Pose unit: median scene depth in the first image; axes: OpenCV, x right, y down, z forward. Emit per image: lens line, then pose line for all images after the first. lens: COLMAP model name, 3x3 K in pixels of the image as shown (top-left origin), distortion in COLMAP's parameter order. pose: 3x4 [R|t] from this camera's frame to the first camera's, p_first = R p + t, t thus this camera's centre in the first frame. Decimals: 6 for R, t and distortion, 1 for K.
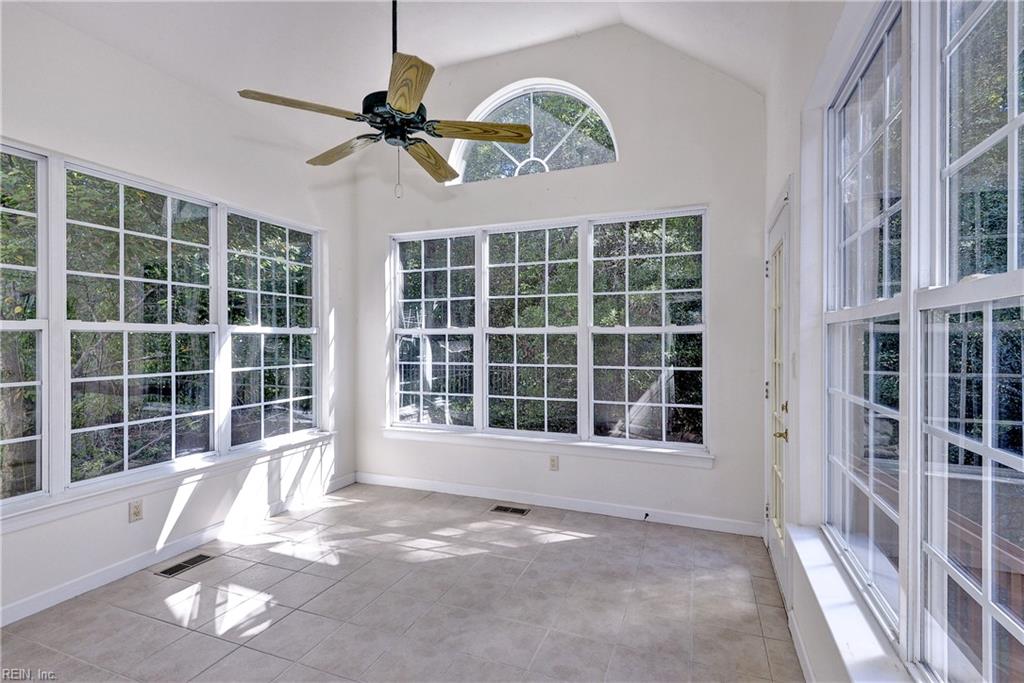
lens RADIAL K [[479.5, 0, 513.0], [0, 479.5, 339.8], [0, 0, 1]] dist [0.013518, -0.006278]
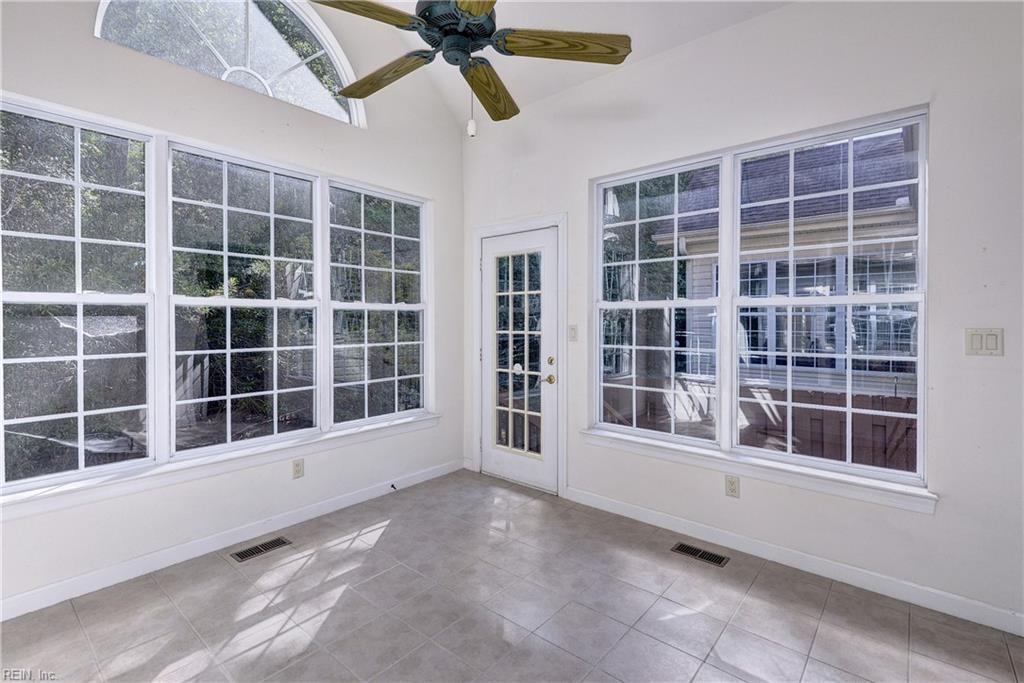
lens RADIAL K [[479.5, 0, 518.5], [0, 479.5, 322.4], [0, 0, 1]] dist [0.013518, -0.006278]
pose [[0.305727, -0.007262, 0.952092, -0.652376], [0.000712, 0.999972, 0.007399, 0.006645], [-0.952119, -0.001584, 0.305724, 0.455257]]
